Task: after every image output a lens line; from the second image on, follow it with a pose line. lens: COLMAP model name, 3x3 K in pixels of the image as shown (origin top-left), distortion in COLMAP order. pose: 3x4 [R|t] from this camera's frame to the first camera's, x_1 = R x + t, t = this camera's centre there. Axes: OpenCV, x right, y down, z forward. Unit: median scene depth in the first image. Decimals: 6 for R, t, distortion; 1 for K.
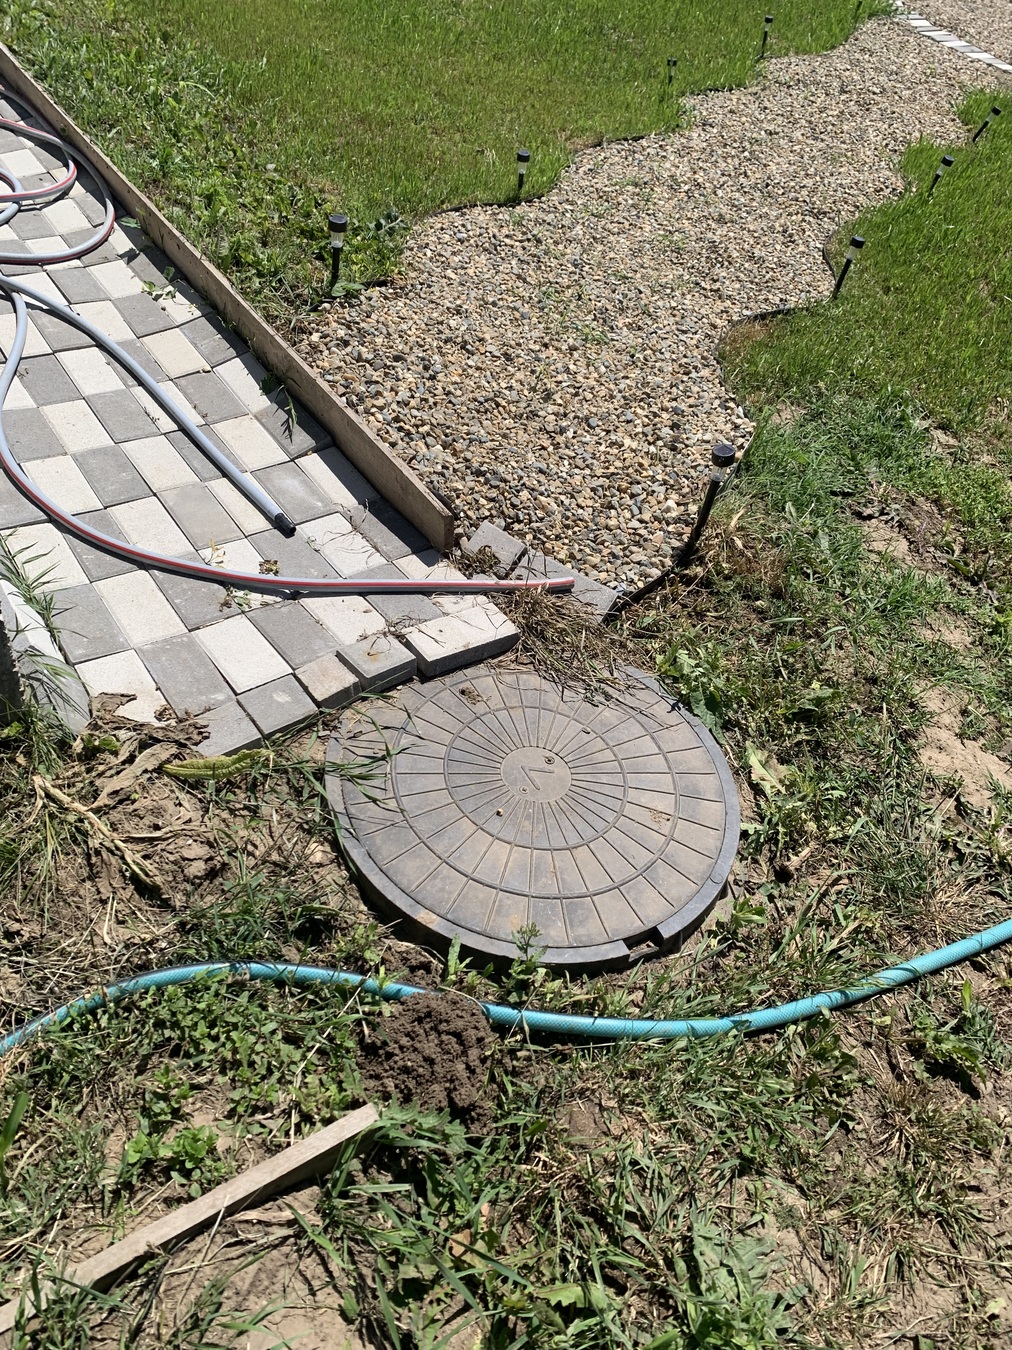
lens RADIAL K [[1014.9, 0, 506.0], [0, 1014.9, 675.0], [0, 0, 1]] dist [0.109966, -0.240419]
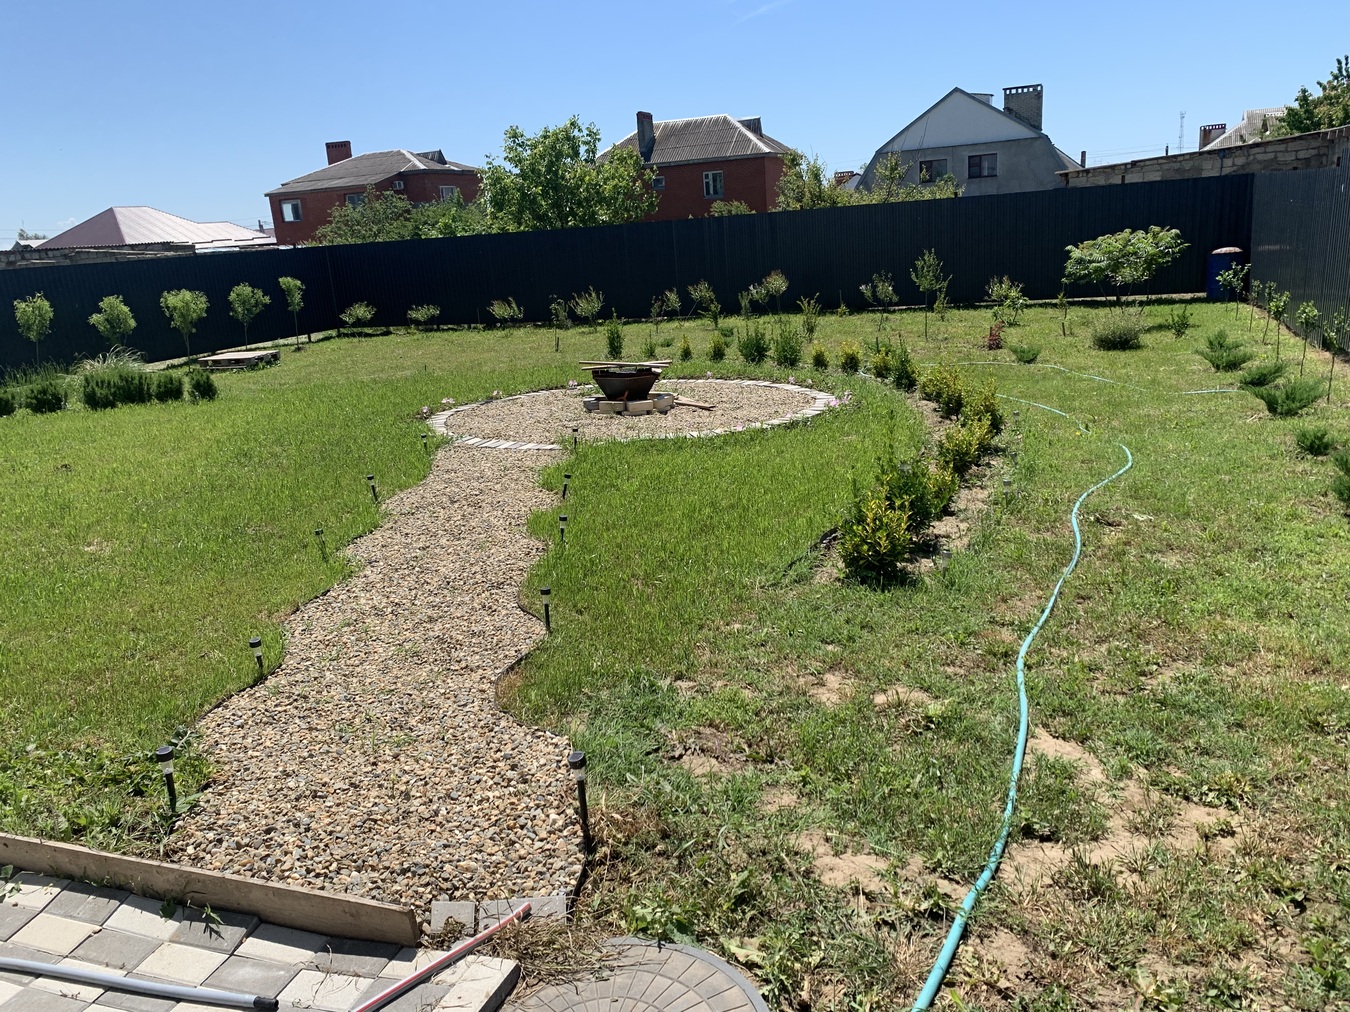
lens RADIAL K [[1152.9, 0, 675.0], [0, 1152.9, 506.0], [0, 0, 1]] dist [-0.055827, 0.011920]
pose [[0.787043, -0.349841, 0.508109, -0.288006], [0.548677, 0.773468, -0.317335, 0.059689], [-0.281989, 0.528544, 0.800702, -0.335475]]
